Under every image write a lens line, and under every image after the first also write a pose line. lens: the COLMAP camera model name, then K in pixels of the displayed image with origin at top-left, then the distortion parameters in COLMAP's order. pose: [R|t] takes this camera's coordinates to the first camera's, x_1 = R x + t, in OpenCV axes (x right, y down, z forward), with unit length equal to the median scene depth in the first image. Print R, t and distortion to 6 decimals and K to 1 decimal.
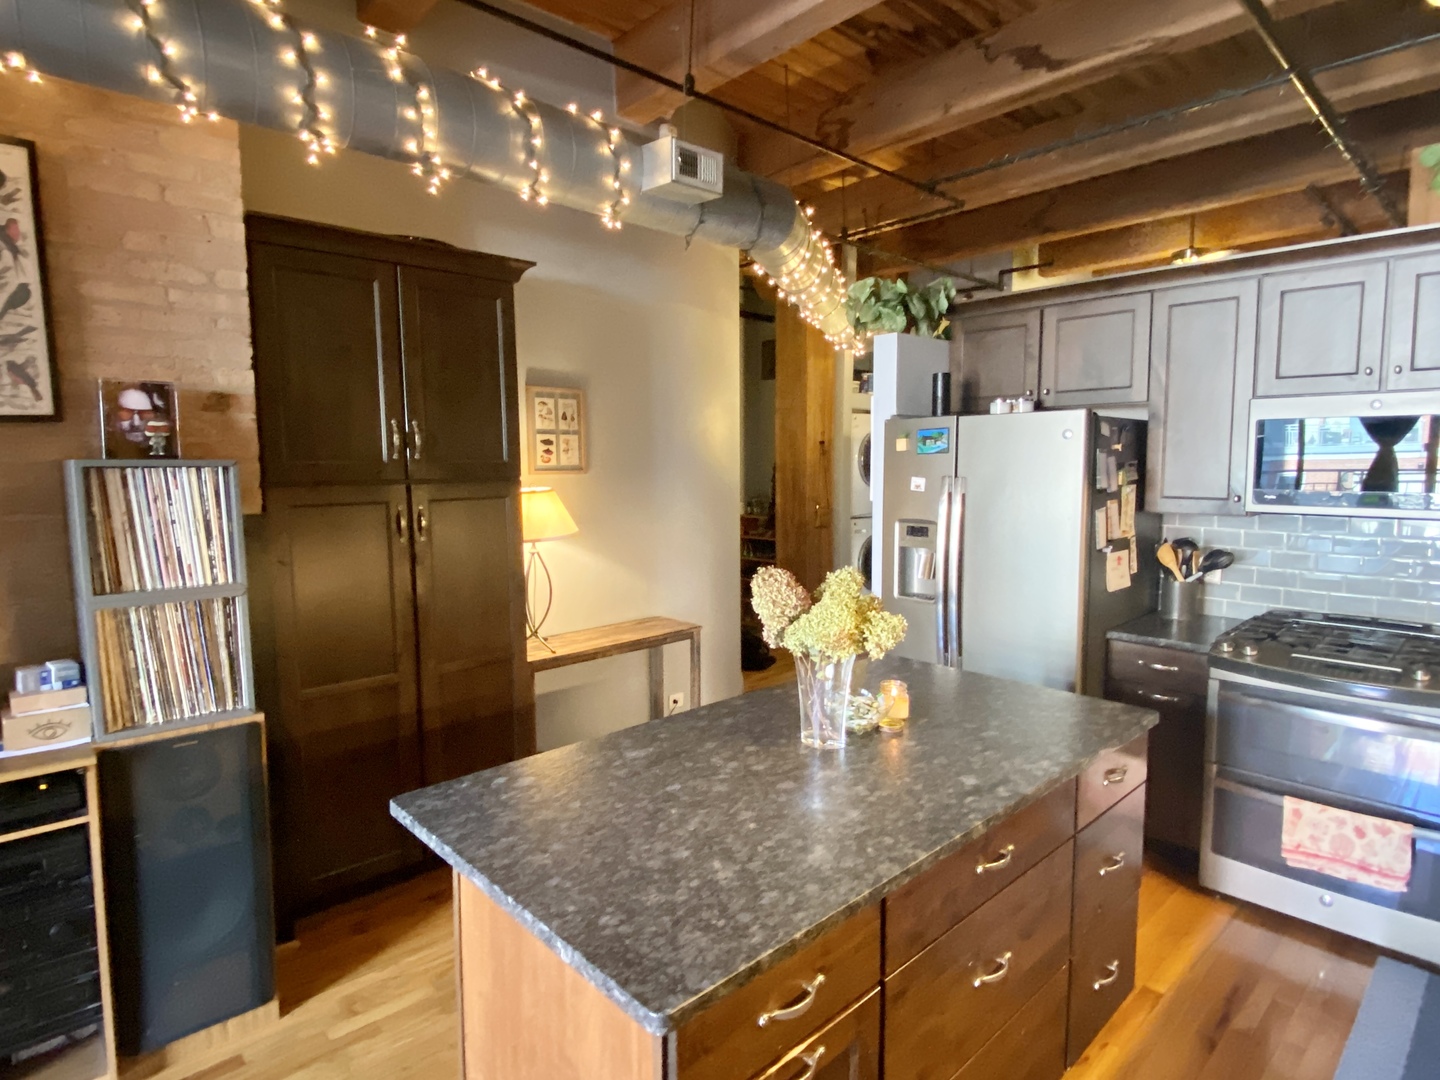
lens RADIAL K [[783.5, 0, 716.7], [0, 783.5, 529.1], [0, 0, 1]] dist [0.047798, -0.045575]
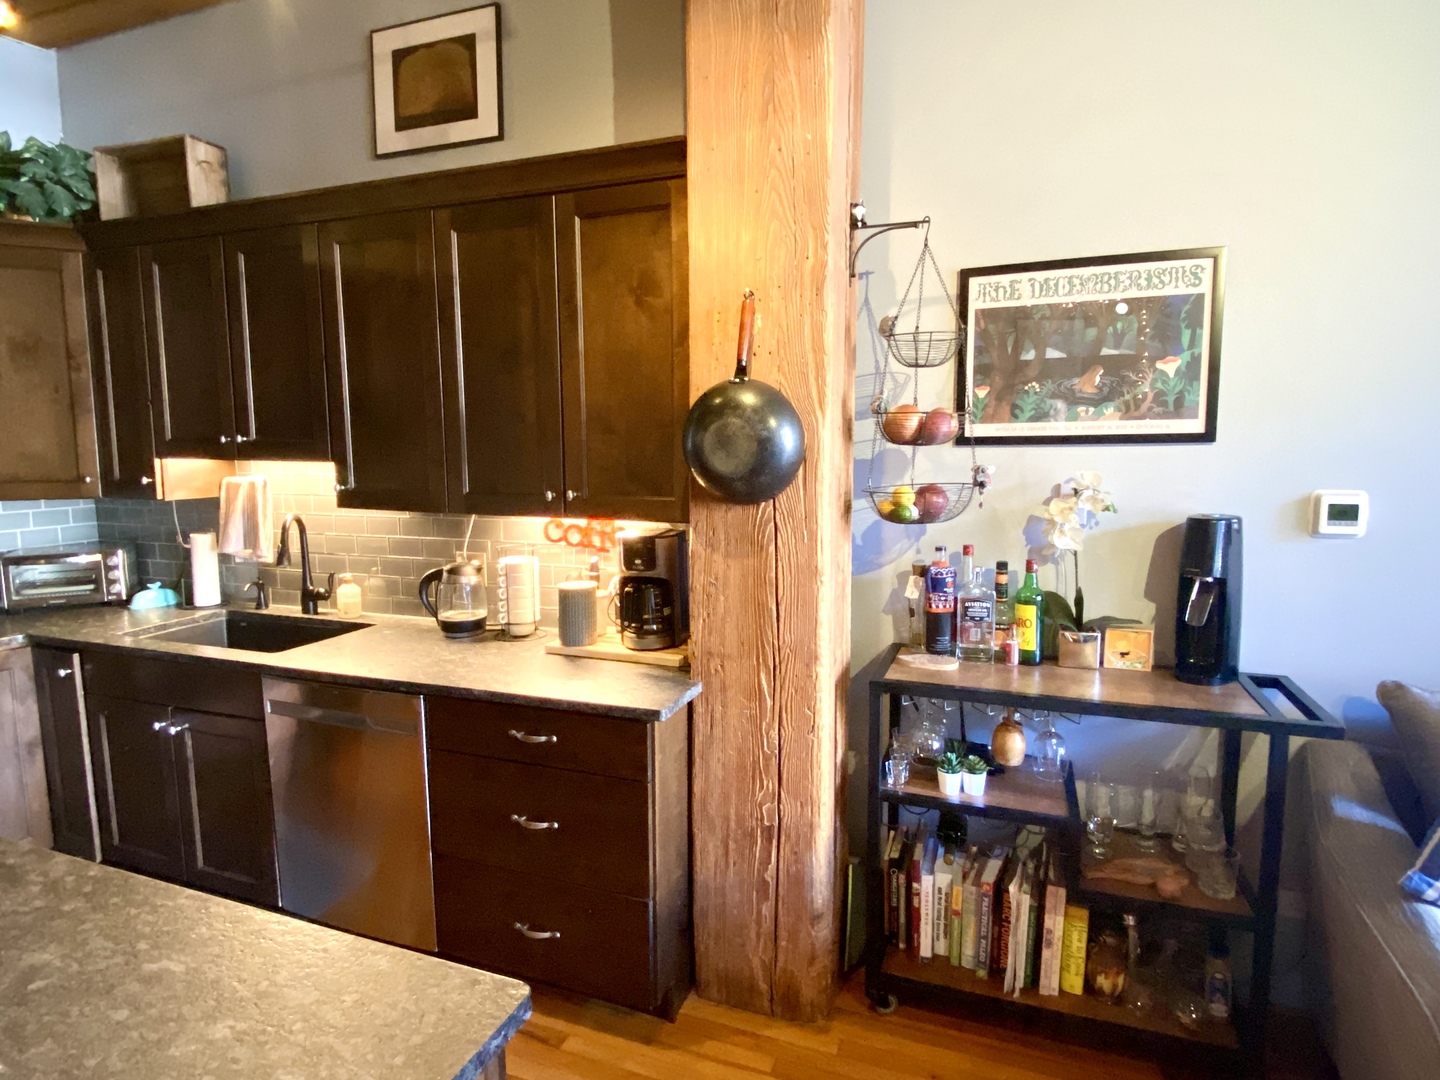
lens RADIAL K [[783.5, 0, 716.7], [0, 783.5, 529.1], [0, 0, 1]] dist [0.047798, -0.045575]
pose [[-0.442644, -0.091981, 0.891967, -0.388366], [0.088125, 0.985447, 0.145353, -0.022807], [-0.892357, 0.142944, -0.428097, 0.448330]]
